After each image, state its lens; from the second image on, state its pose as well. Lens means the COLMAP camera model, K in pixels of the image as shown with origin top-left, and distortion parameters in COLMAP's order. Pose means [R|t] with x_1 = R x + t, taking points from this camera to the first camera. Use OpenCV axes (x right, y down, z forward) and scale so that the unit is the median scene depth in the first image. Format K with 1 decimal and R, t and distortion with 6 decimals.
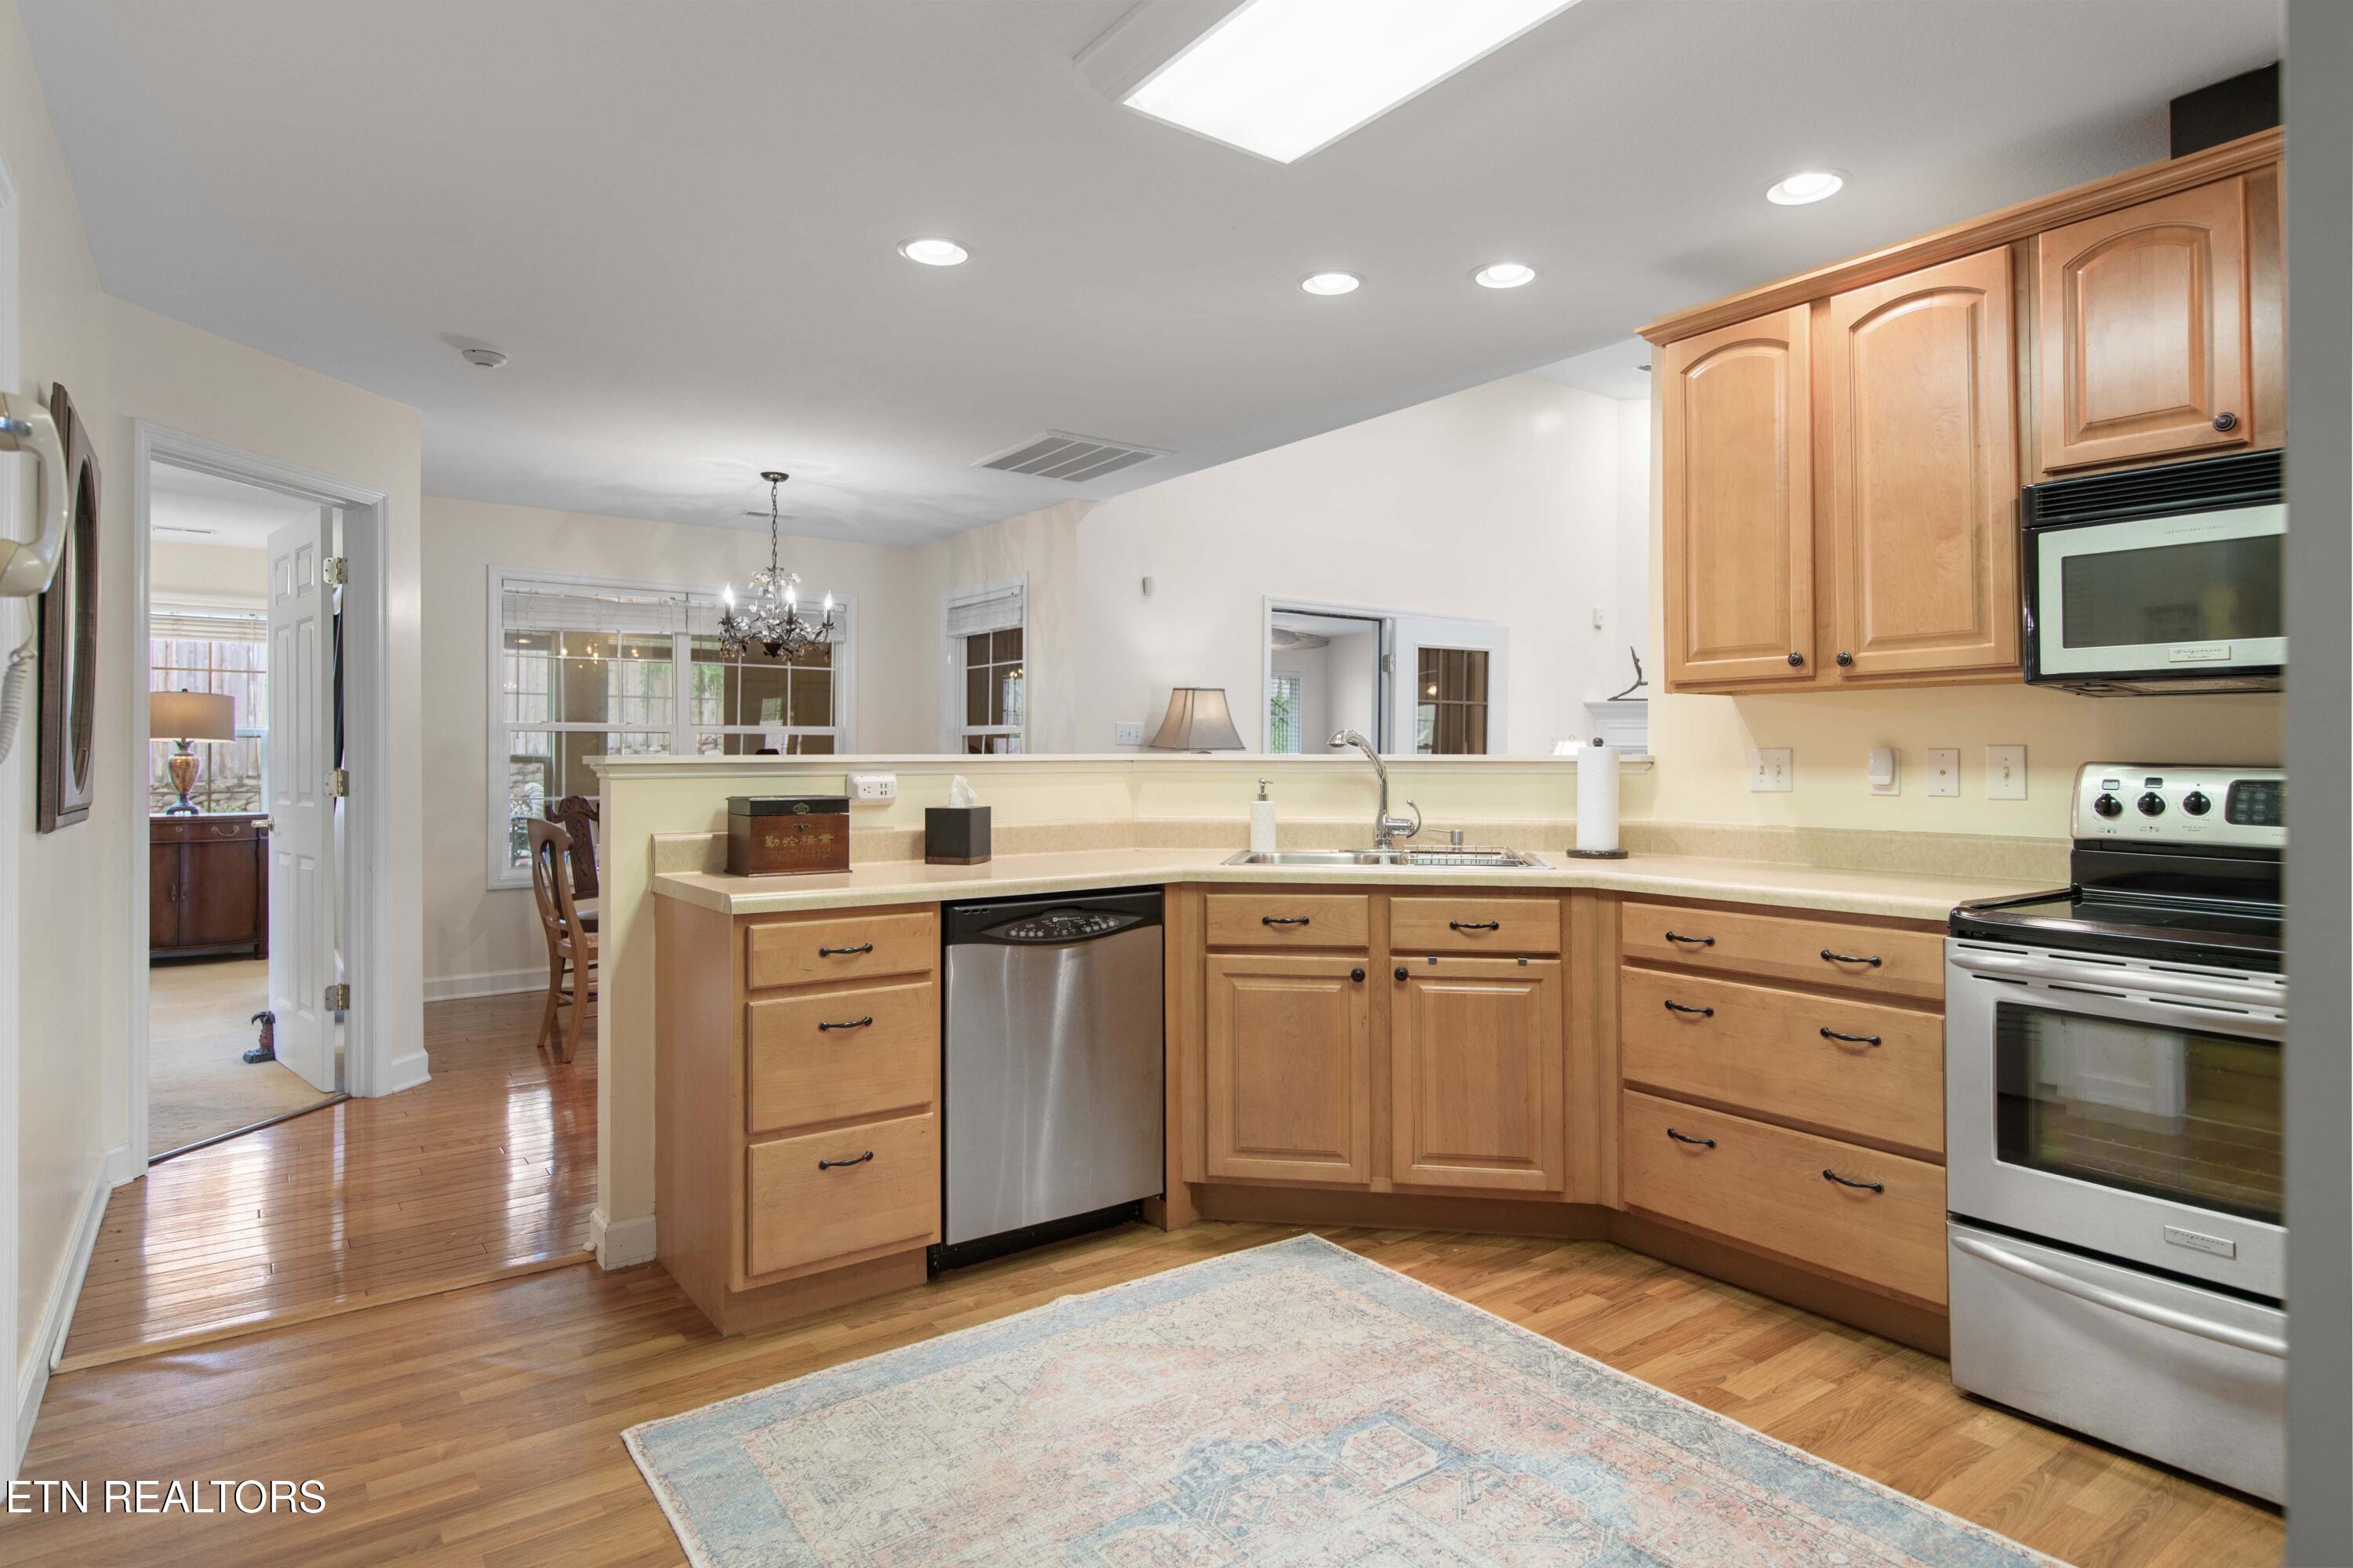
lens RADIAL K [[1275.4, 0, 1178.5], [0, 1275.4, 777.9], [0, 0, 1]] dist [0.000193, 0.000214]
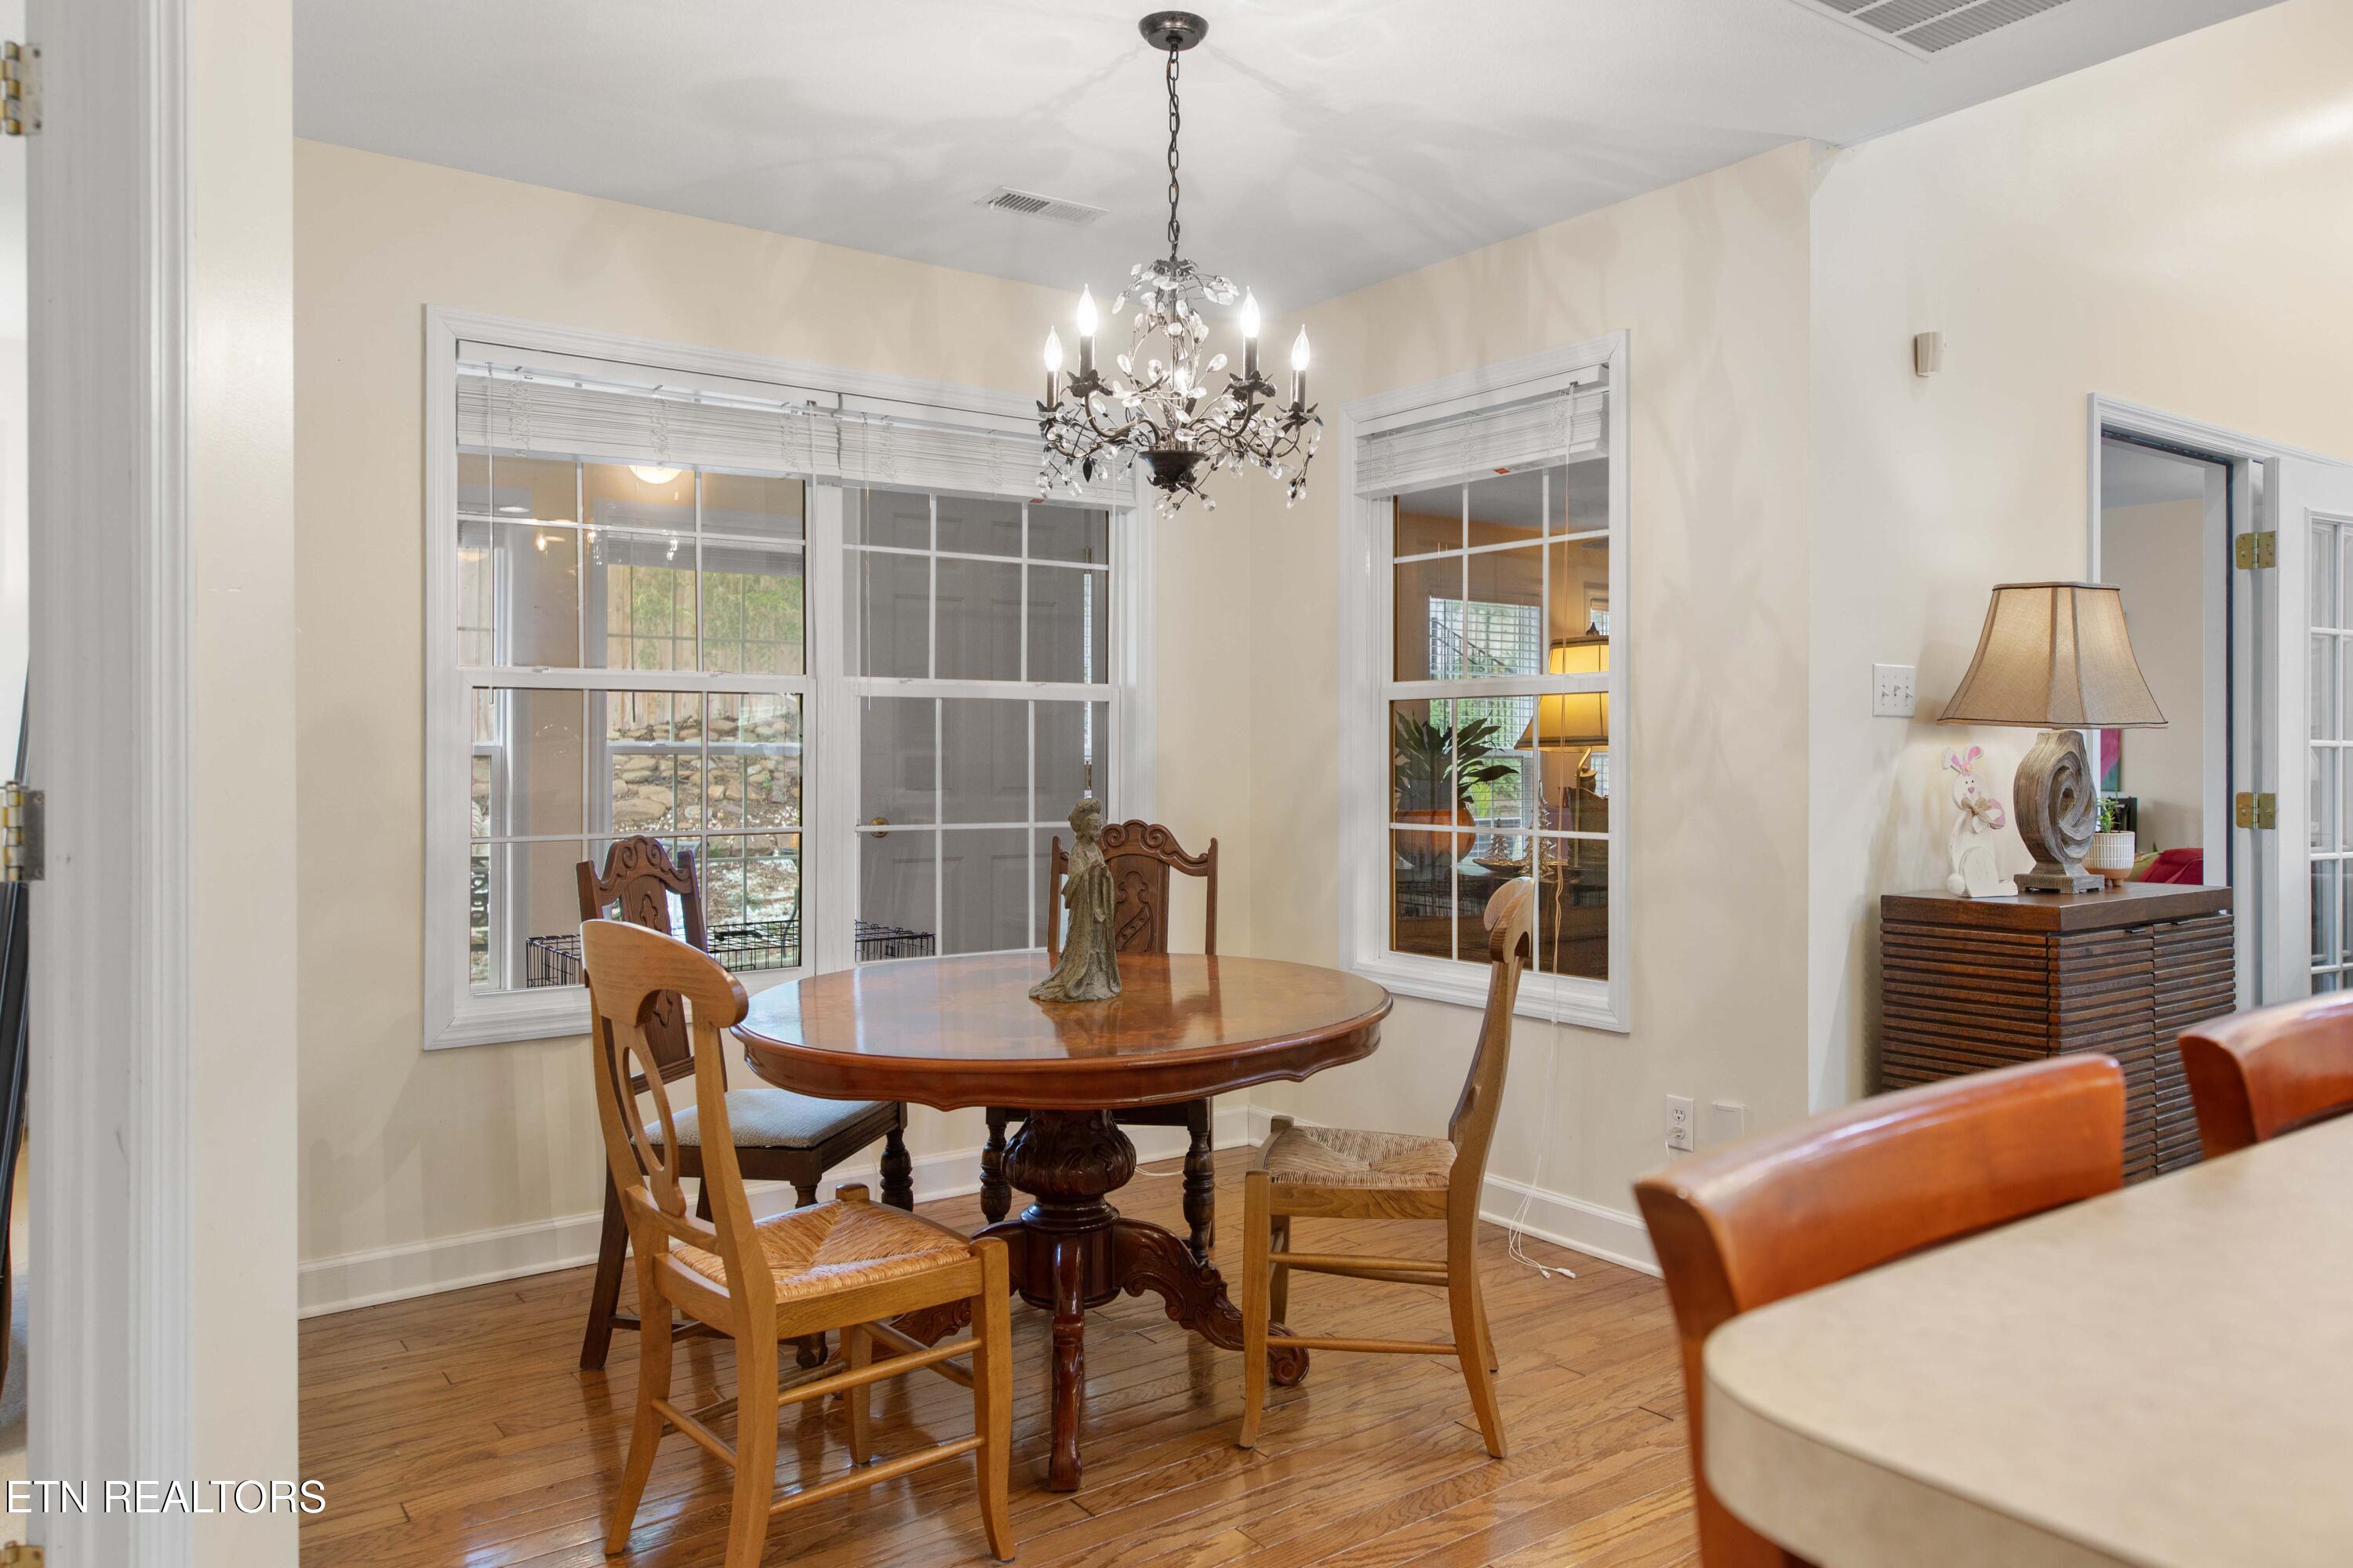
lens RADIAL K [[1616.1, 0, 1176.1], [0, 1616.1, 771.5], [0, 0, 1]] dist [0.003784, 0.001840]
pose [[0.999877, 0.000460, -0.015669, -0.265164], [-0.000447, 1.000000, 0.000802, -0.008218], [0.015669, -0.000795, 0.999877, 0.433494]]
